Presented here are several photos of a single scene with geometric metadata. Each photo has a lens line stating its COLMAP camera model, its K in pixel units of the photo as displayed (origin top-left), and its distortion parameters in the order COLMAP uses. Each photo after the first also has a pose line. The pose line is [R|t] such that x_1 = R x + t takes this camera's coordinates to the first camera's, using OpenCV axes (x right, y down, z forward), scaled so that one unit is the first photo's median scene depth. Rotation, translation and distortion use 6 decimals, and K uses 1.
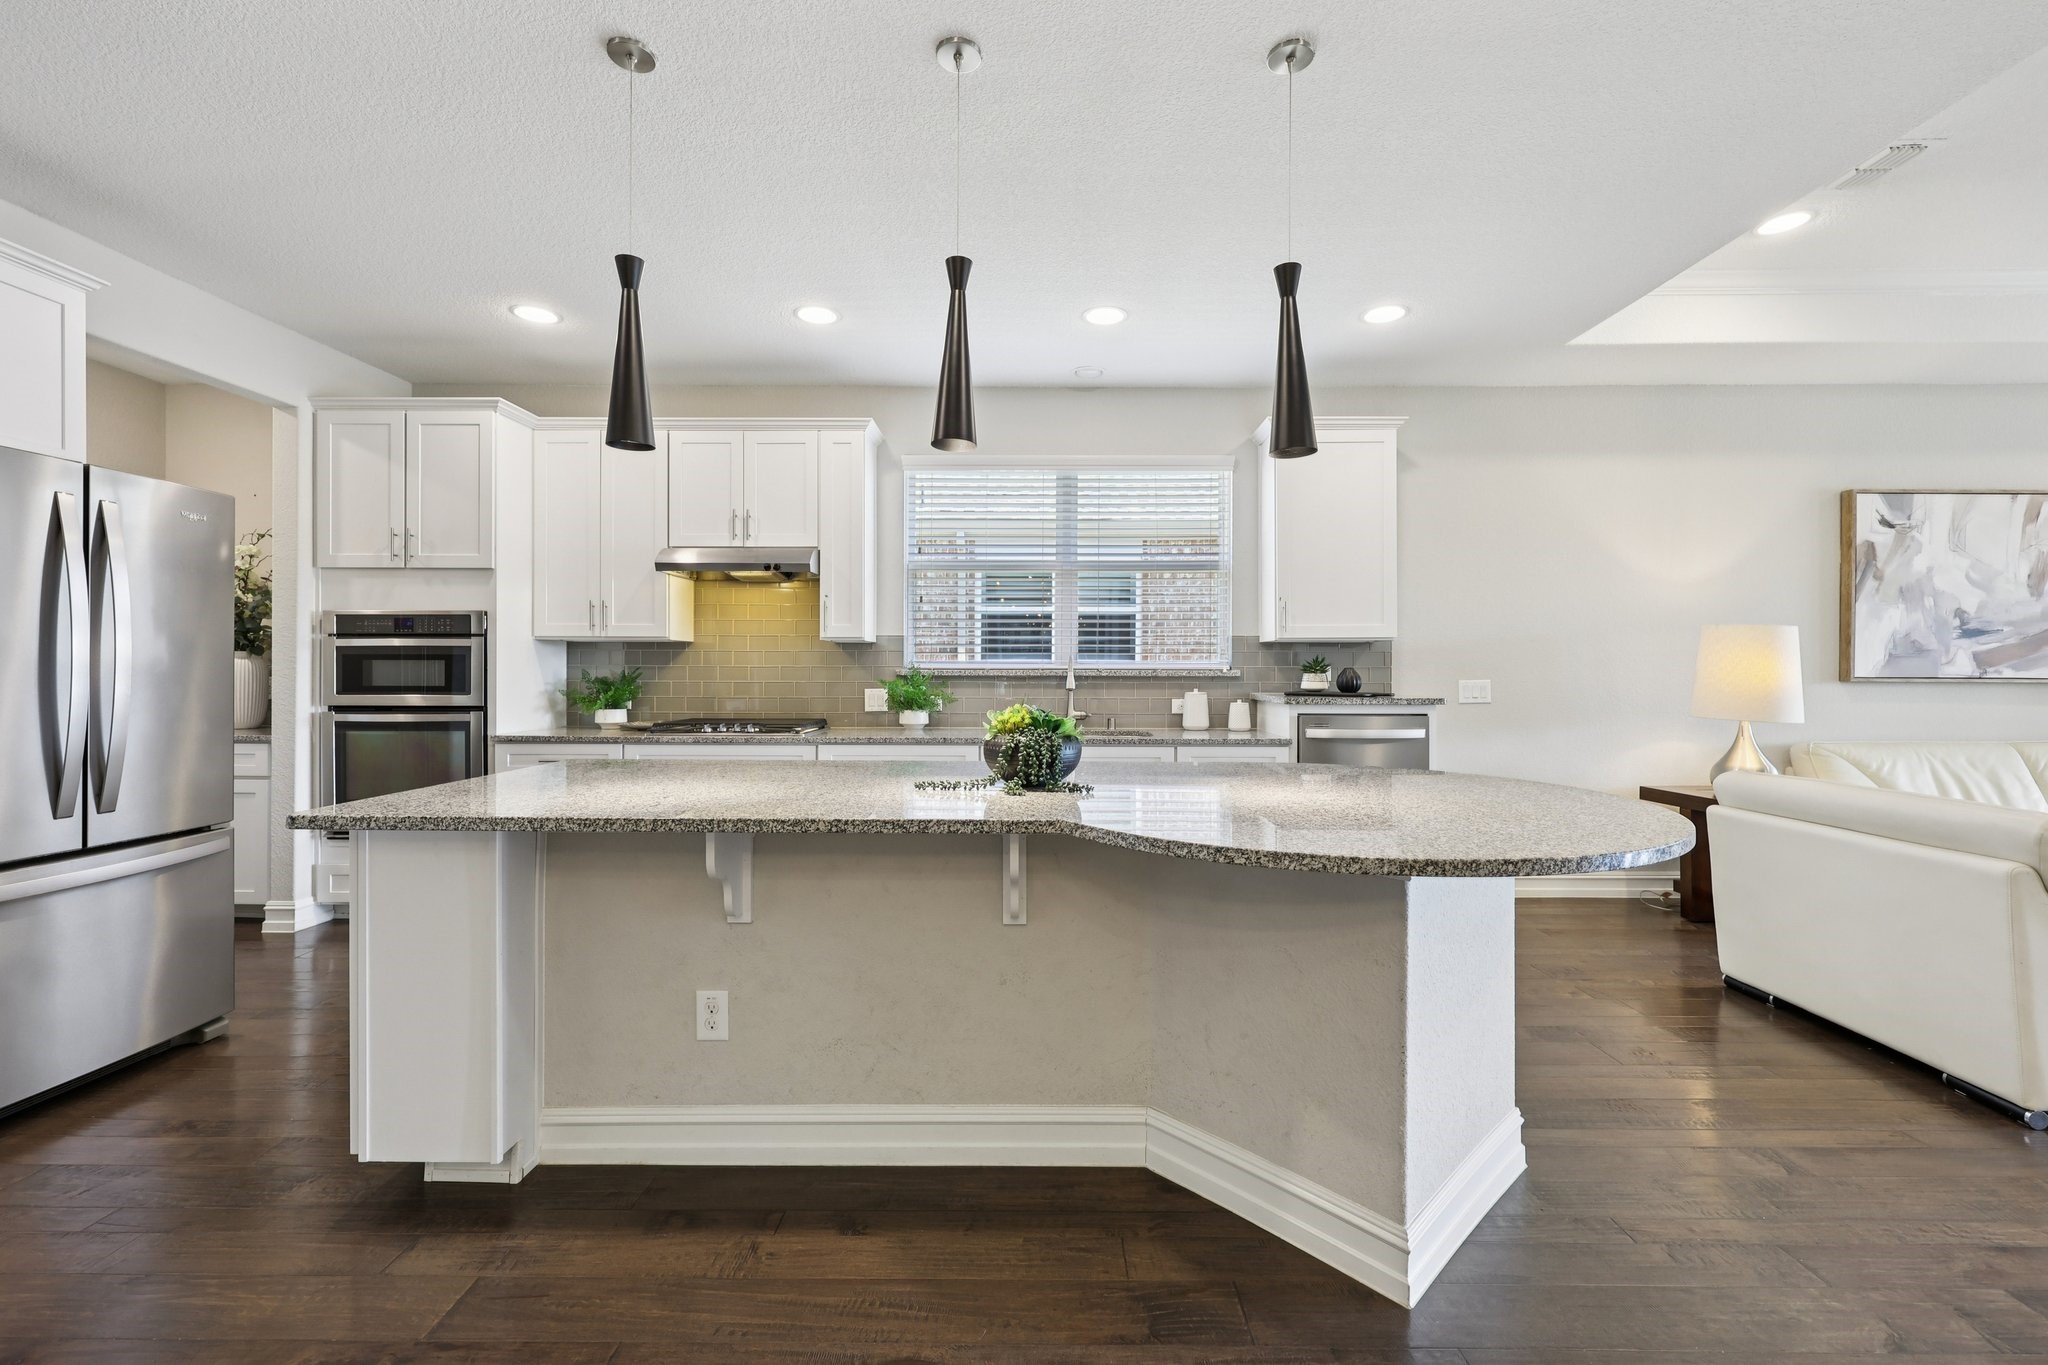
lens RADIAL K [[857.1, 0, 1032.7], [0, 857.1, 671.4], [0, 0, 1]] dist [0.002464, -0.000210]
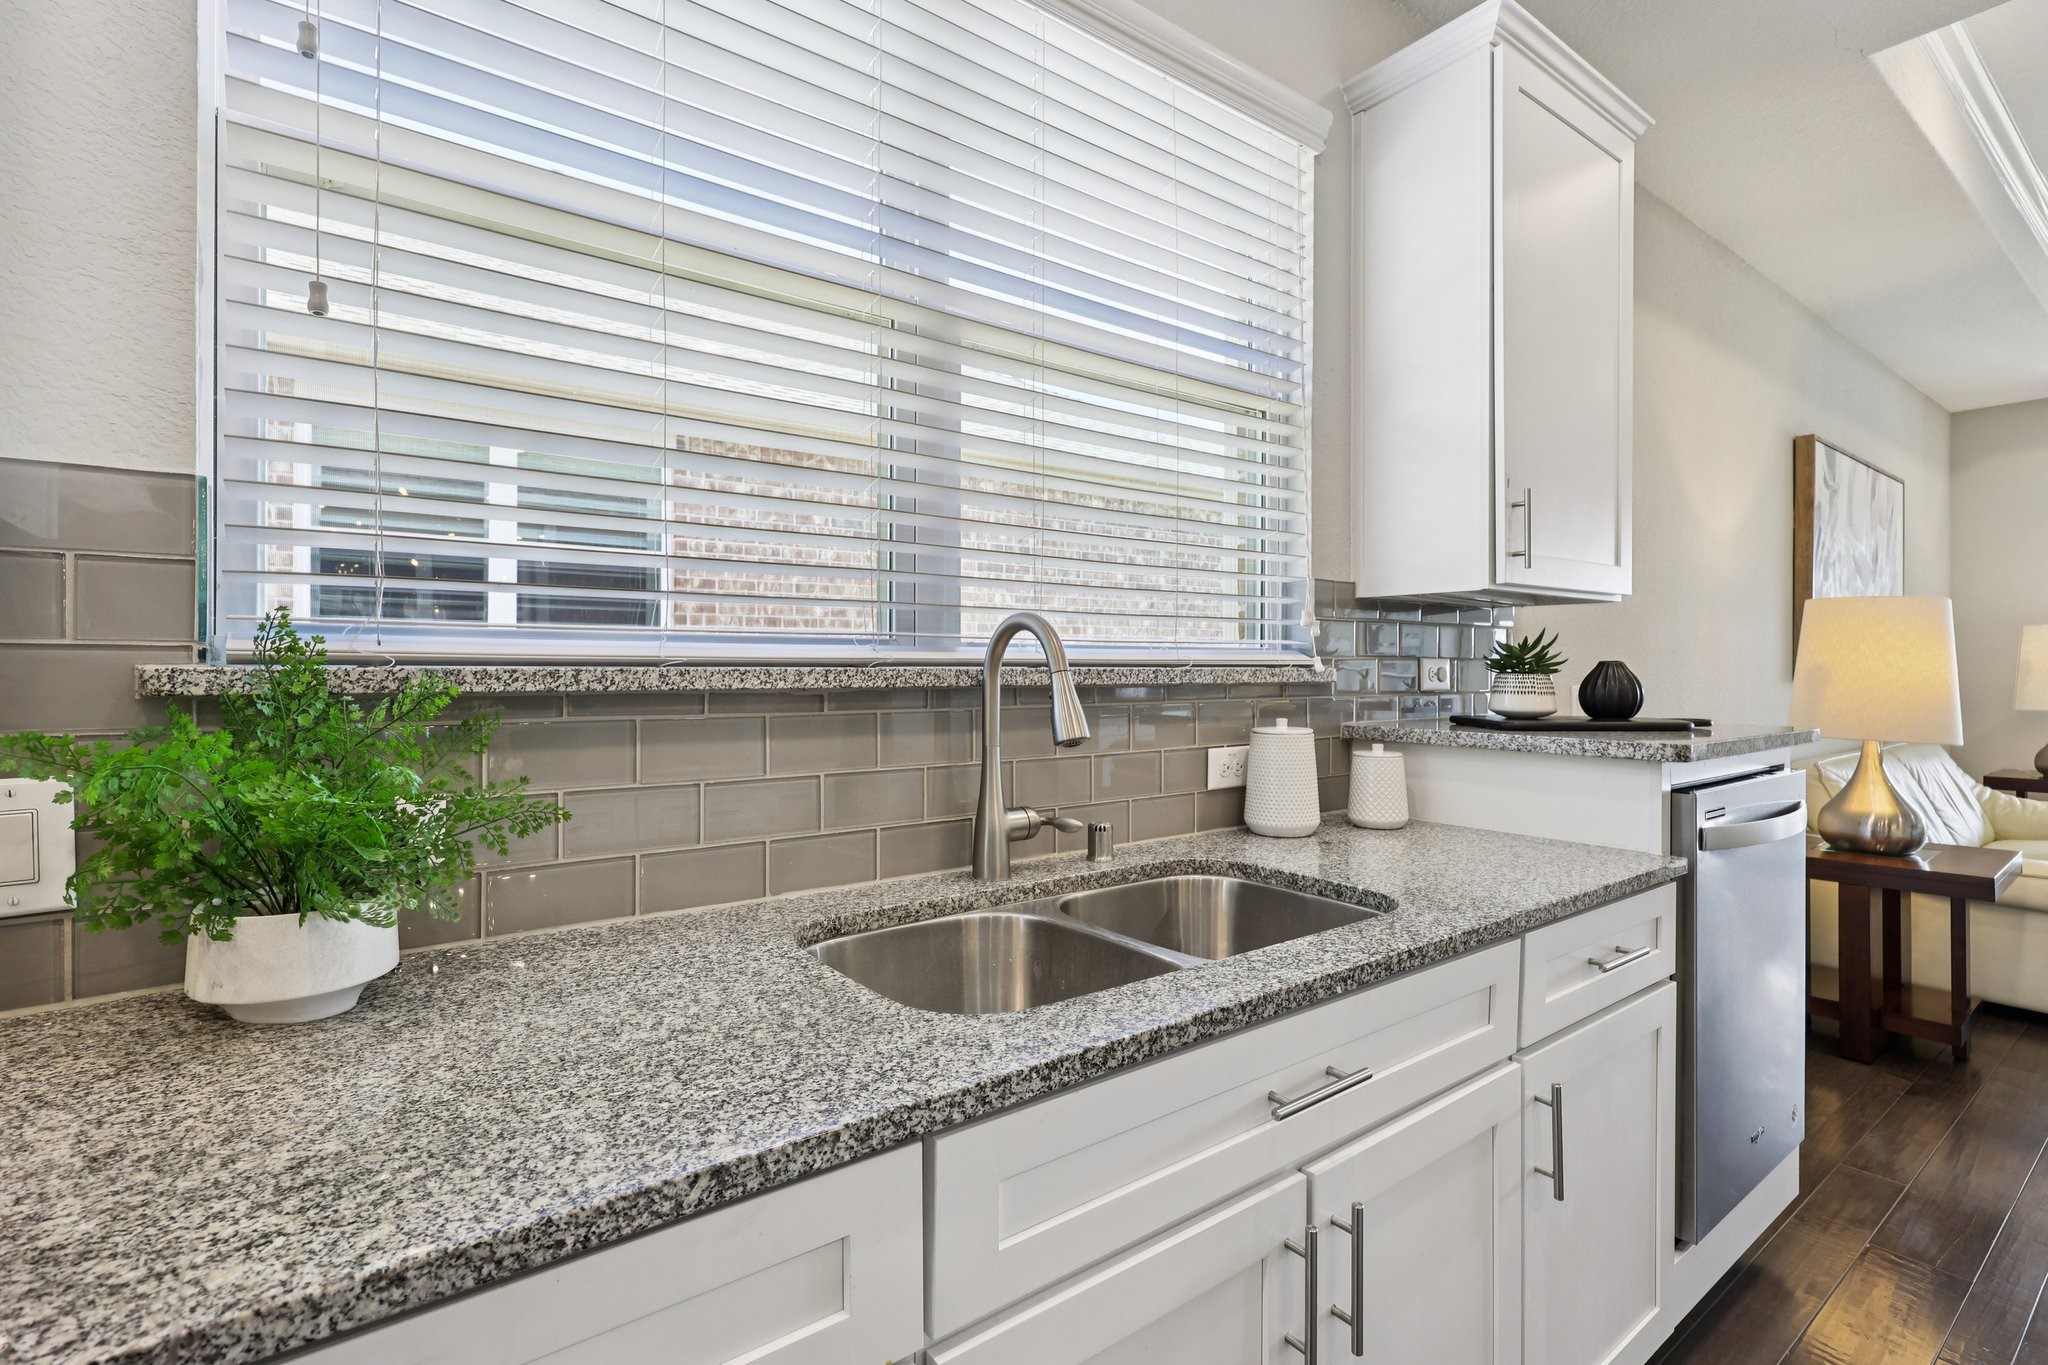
lens RADIAL K [[942.9, 0, 1019.6], [0, 942.9, 672.3], [0, 0, 1]] dist [-0.003722, -0.000507]
pose [[0.791442, -0.004397, 0.611228, -0.139092], [-0.004370, 0.999908, 0.012852, -0.003562], [-0.611228, -0.012842, 0.791350, 0.761980]]
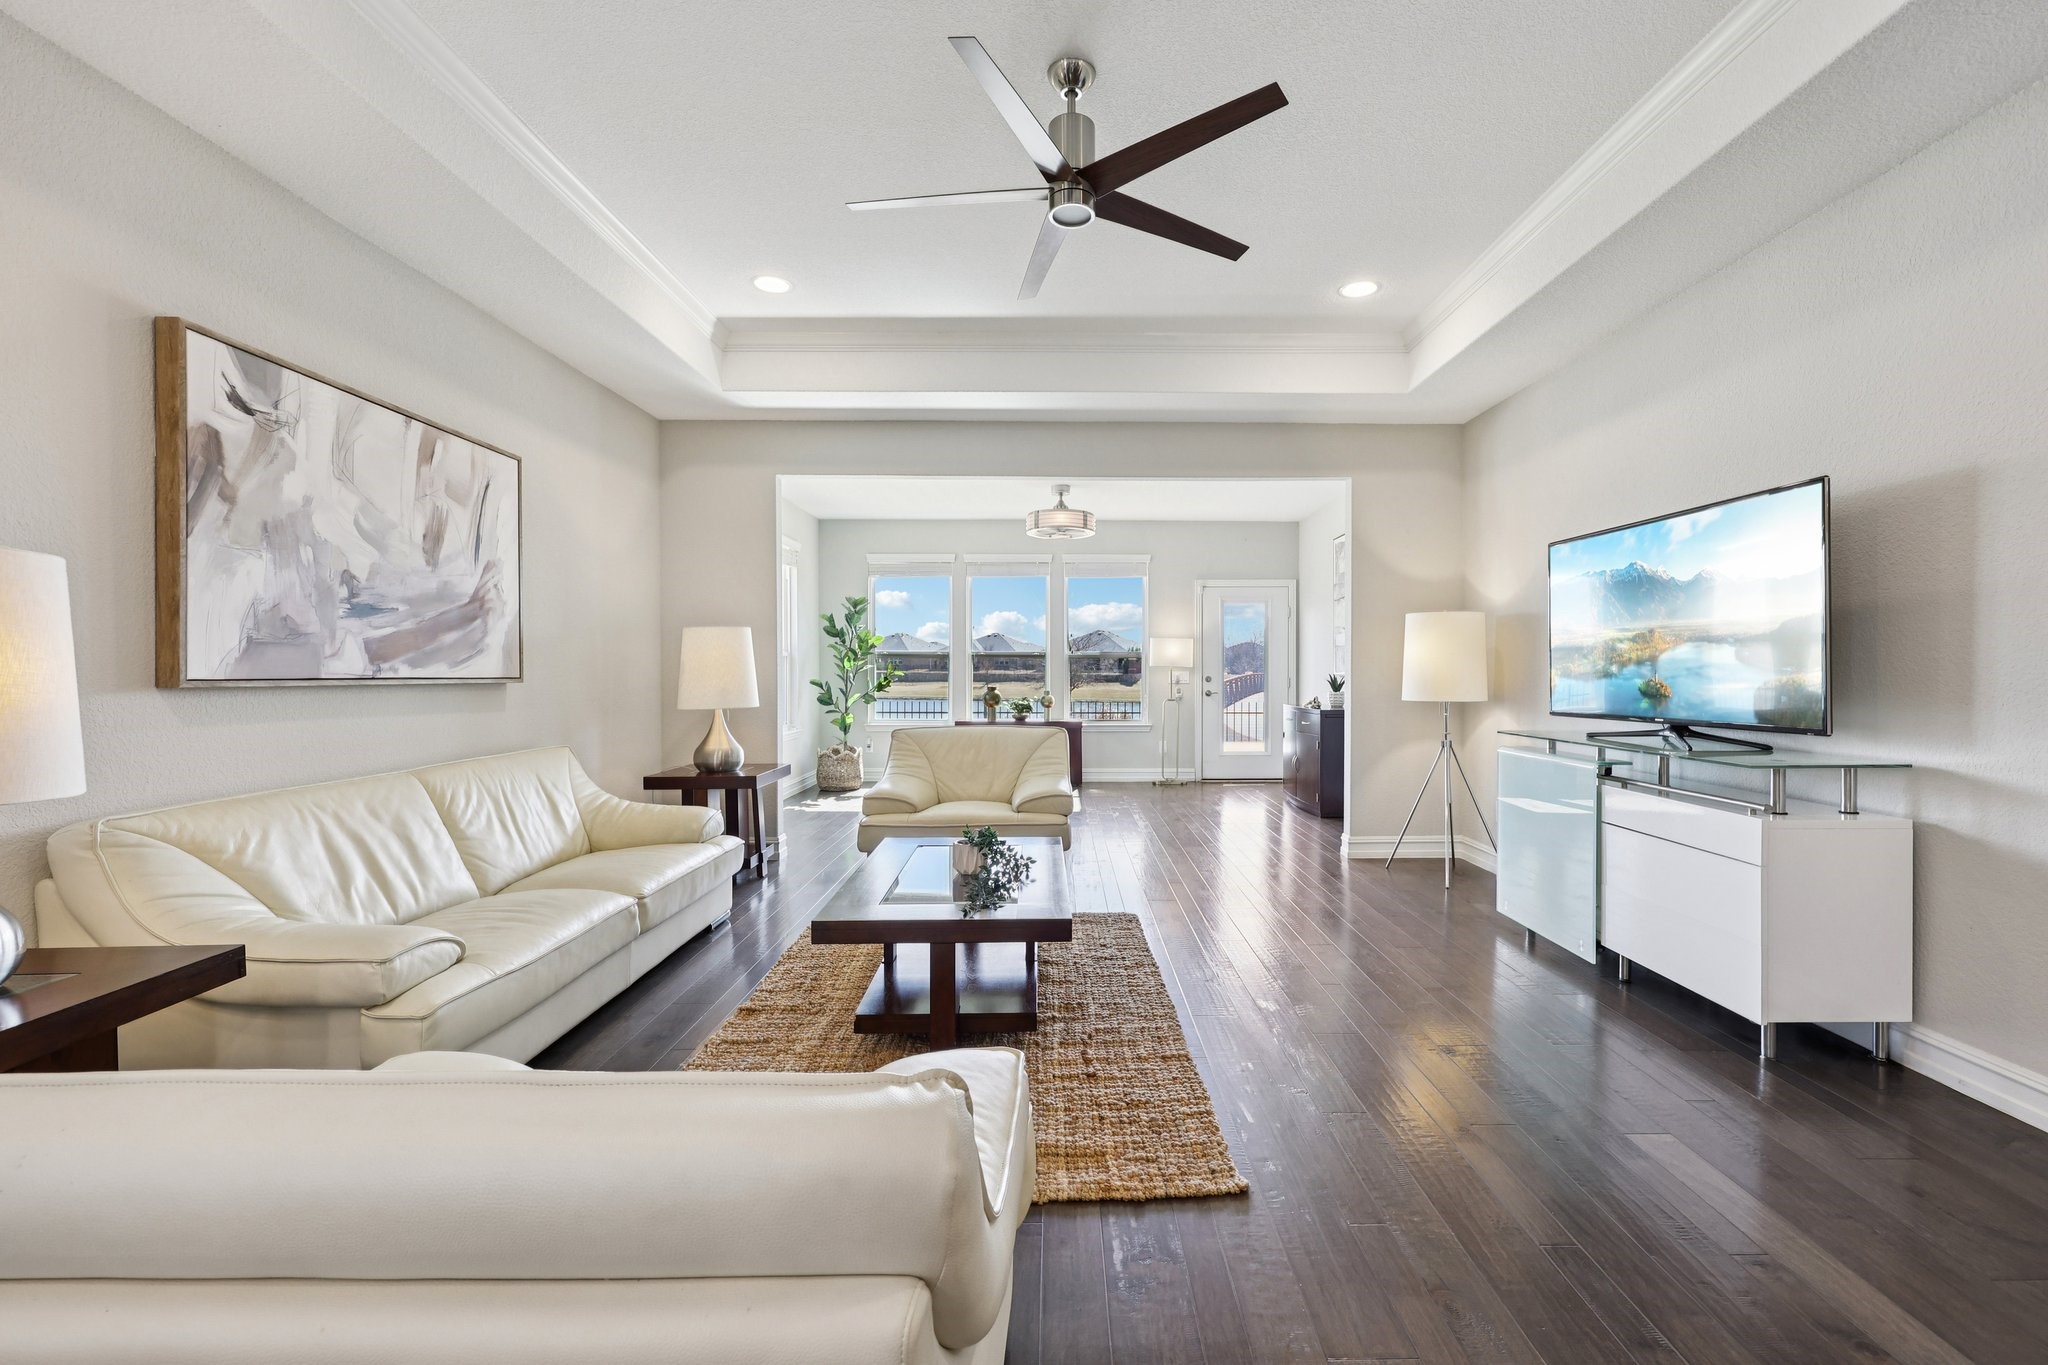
lens RADIAL K [[857.1, 0, 1050.8], [0, 857.1, 678.0], [0, 0, 1]] dist [0.002464, -0.000210]
pose [[-0.015501, -0.012346, 0.999804, 0.428026], [0.001840, 0.999922, 0.012376, 0.000004], [-0.999878, 0.002032, -0.015477, 0.485028]]
